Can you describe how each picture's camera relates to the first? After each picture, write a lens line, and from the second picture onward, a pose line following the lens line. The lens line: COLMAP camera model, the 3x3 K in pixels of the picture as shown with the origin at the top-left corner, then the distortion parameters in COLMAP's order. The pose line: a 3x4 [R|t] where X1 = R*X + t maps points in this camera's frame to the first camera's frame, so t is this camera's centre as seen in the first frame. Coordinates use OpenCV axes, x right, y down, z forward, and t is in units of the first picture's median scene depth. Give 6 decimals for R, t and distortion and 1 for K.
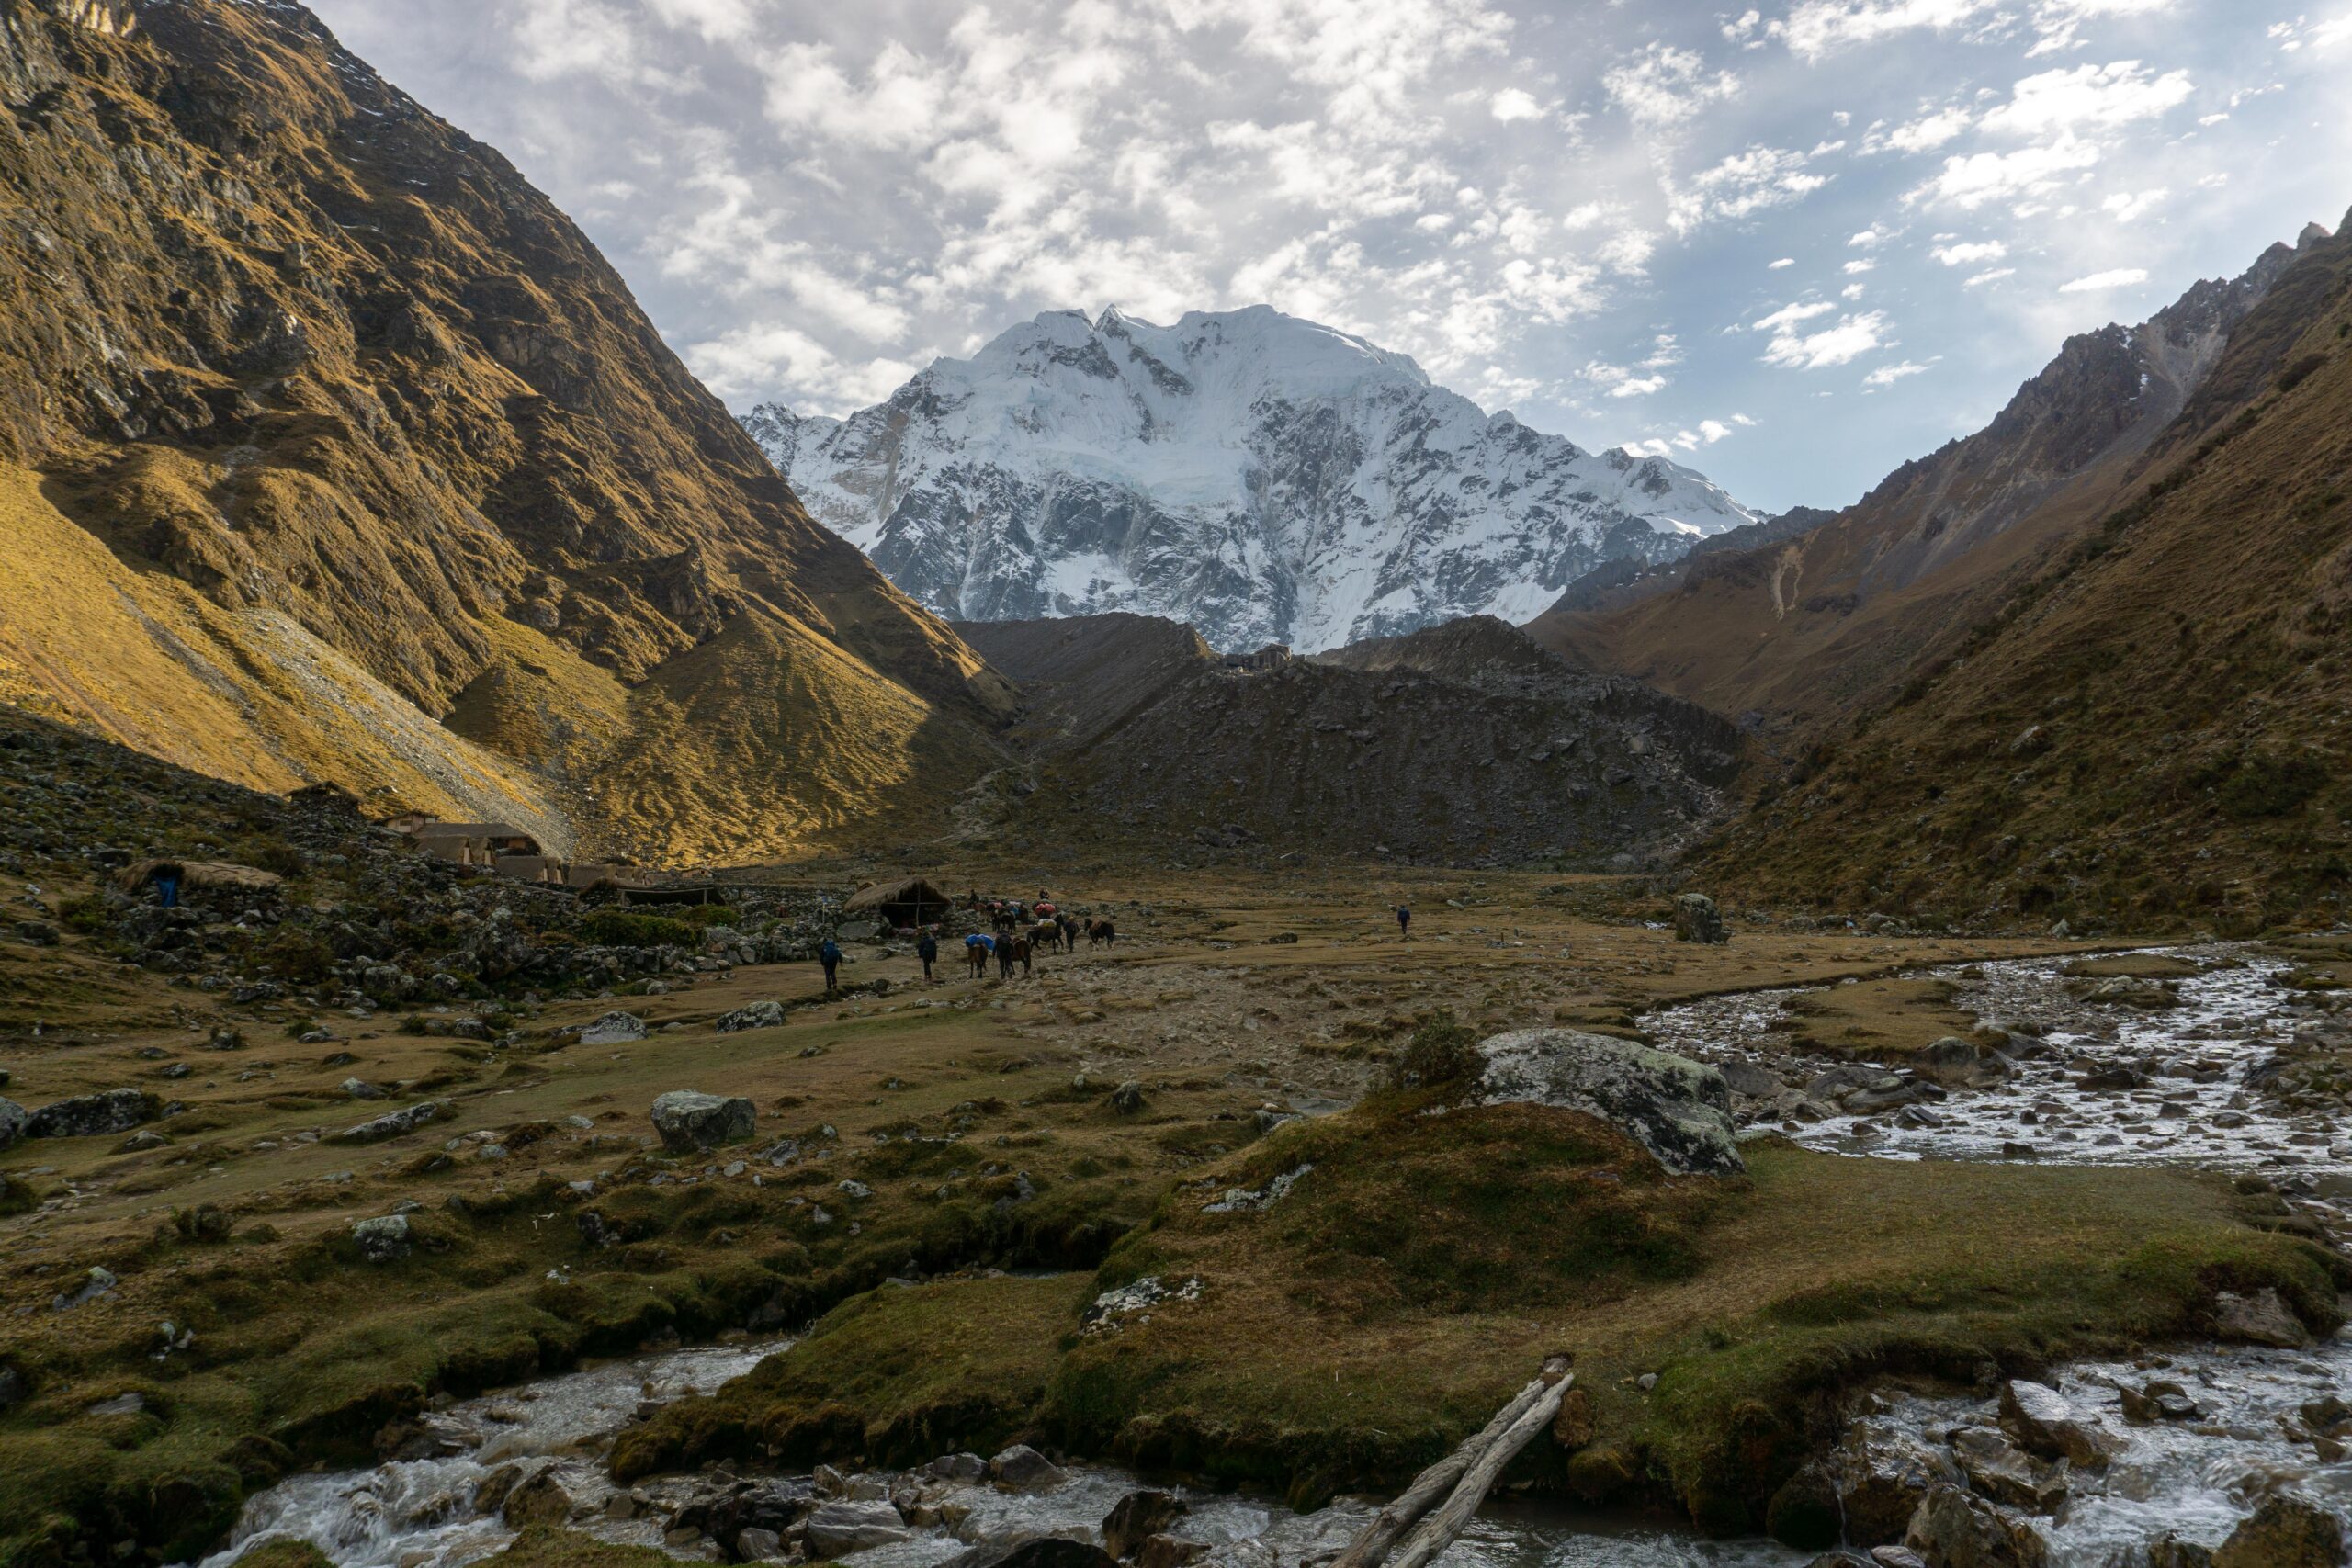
lens RADIAL K [[1621.6, 0, 1169.2], [0, 1621.6, 779.9], [0, 0, 1]] dist [-0.013924, -0.002979]
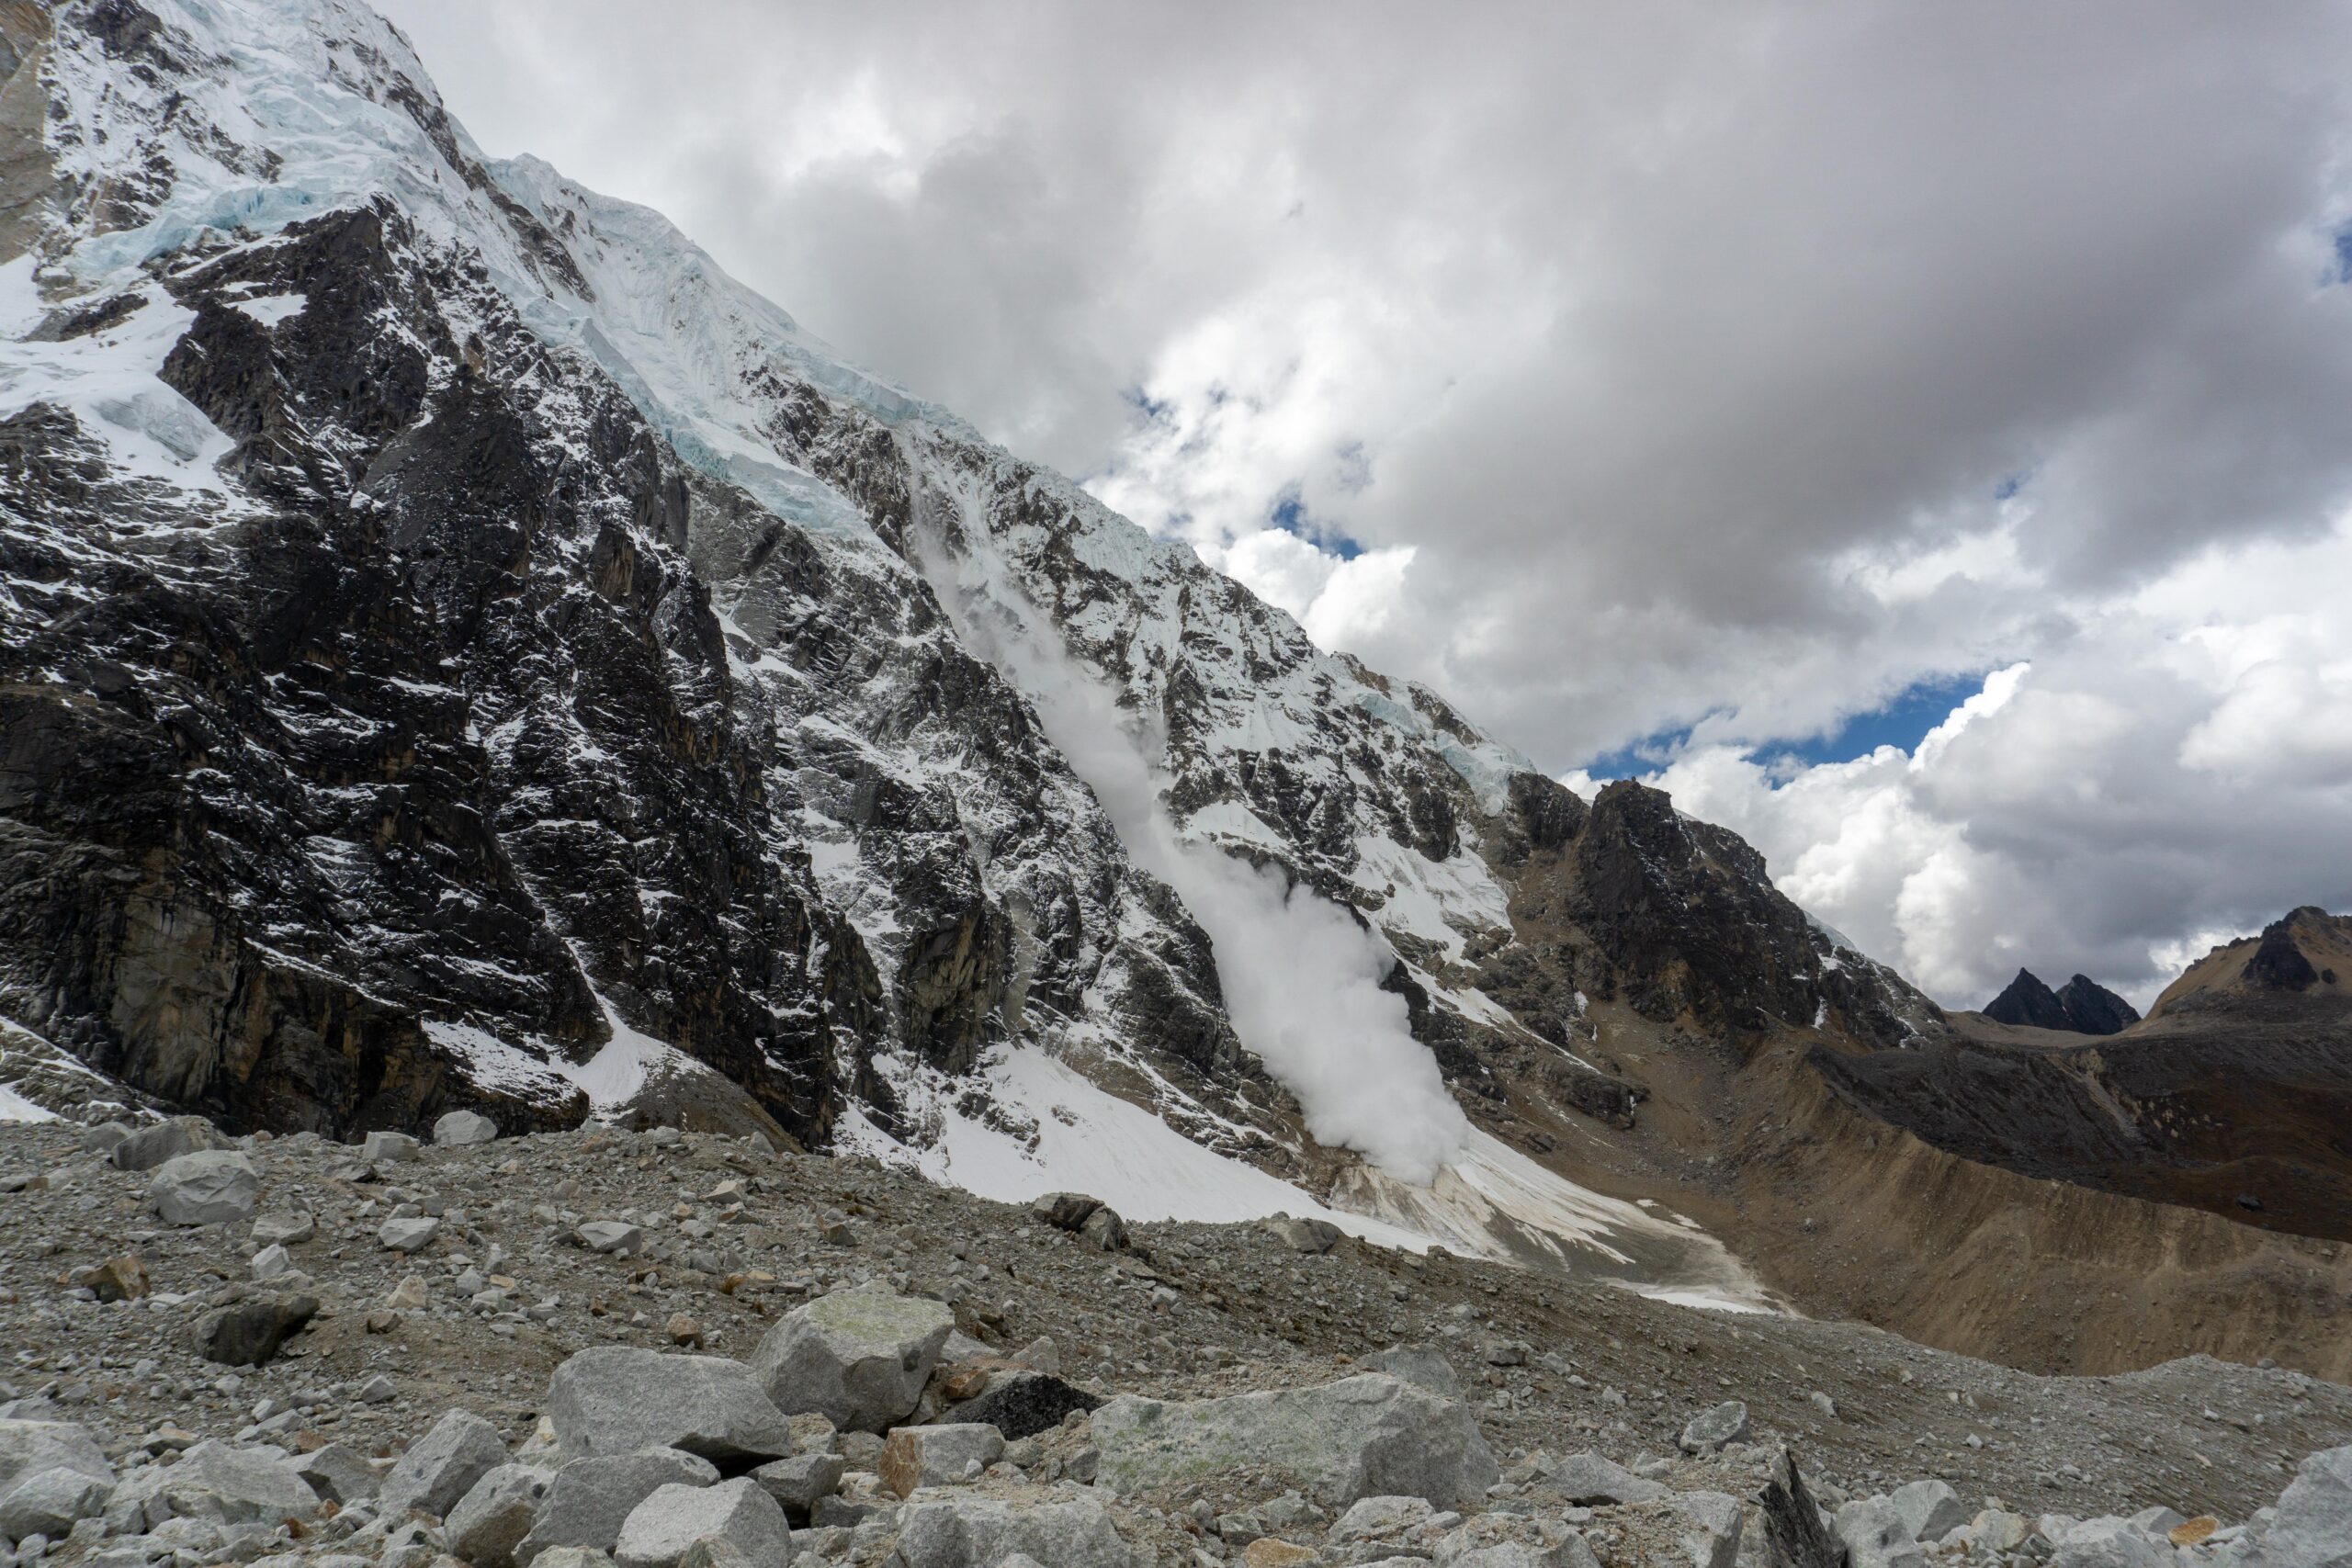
lens RADIAL K [[1621.6, 0, 1170.8], [0, 1621.6, 782.6], [0, 0, 1]] dist [-0.013924, -0.002979]
pose [[0.595093, 0.202327, 0.777771, -0.278898], [-0.098488, 0.978856, -0.179281, -0.023894], [-0.797599, 0.030088, 0.602437, 0.651705]]
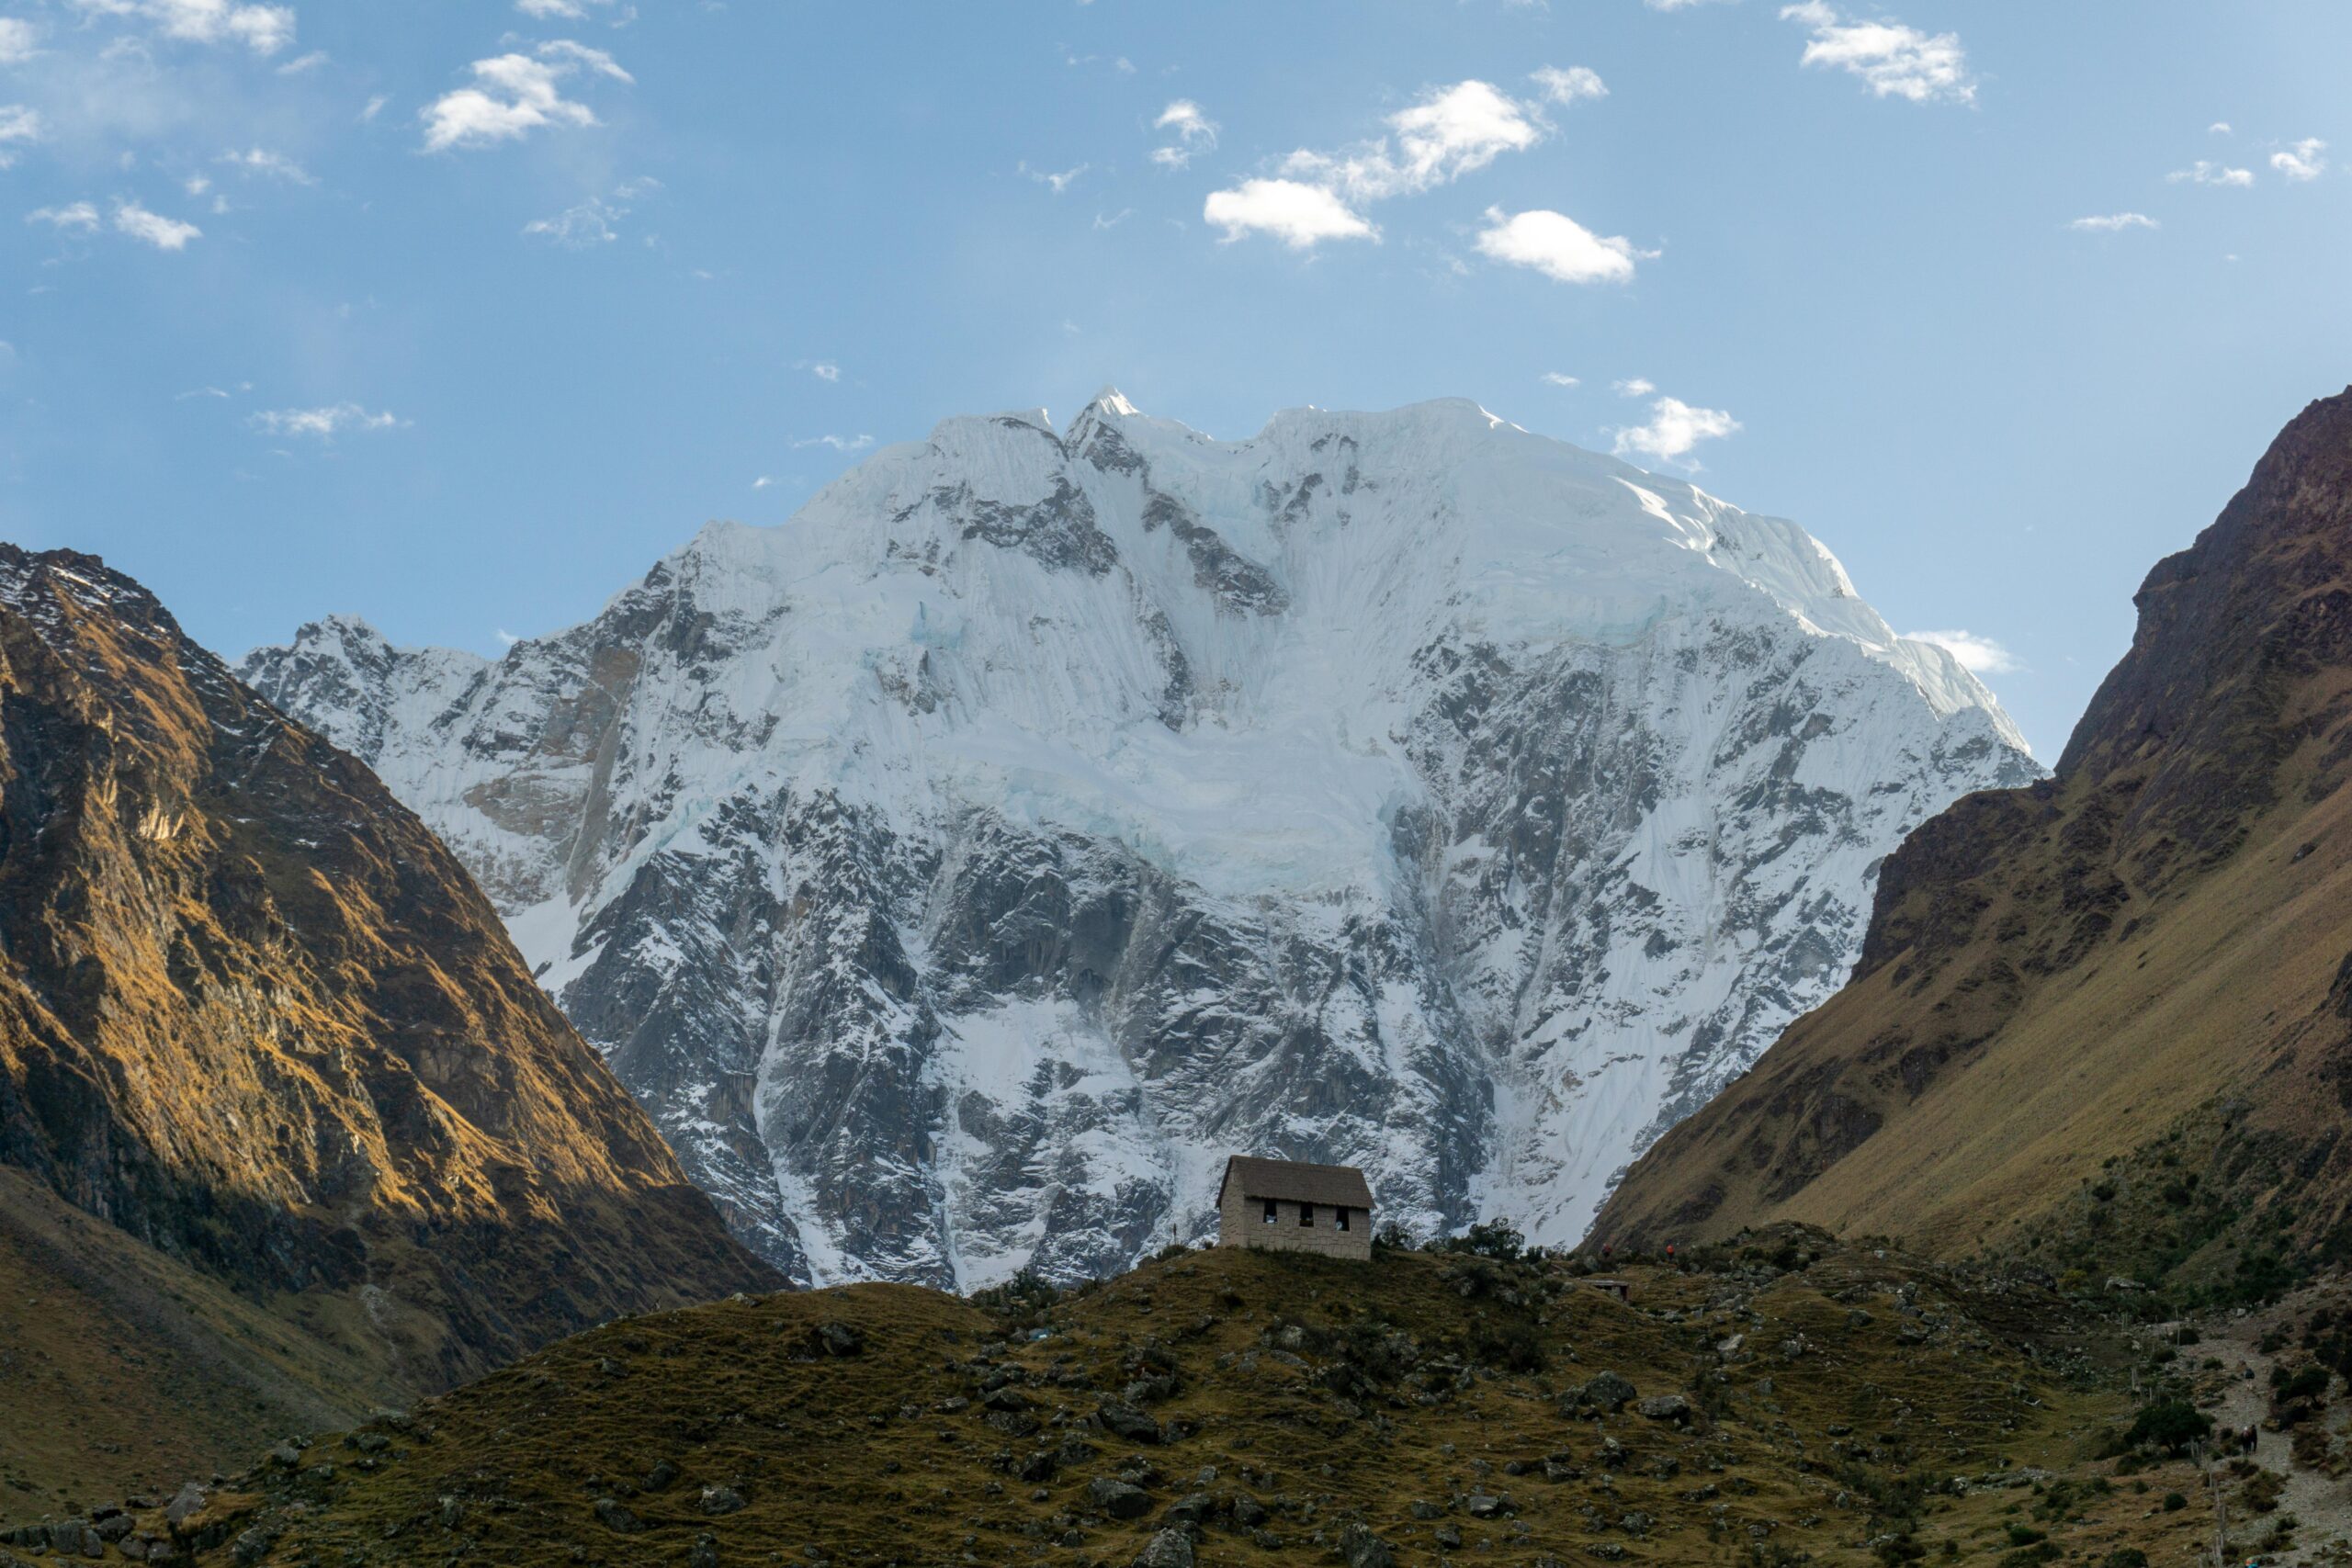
lens RADIAL K [[5221.7, 0, 1170.9], [0, 5221.7, 784.5], [0, 0, 1]] dist [0.001352, 0.000000]
pose [[0.999197, 0.036702, -0.016053, 0.009190], [-0.038420, 0.991467, -0.124571, -0.018948], [0.011344, 0.125088, 0.992081, -0.452058]]
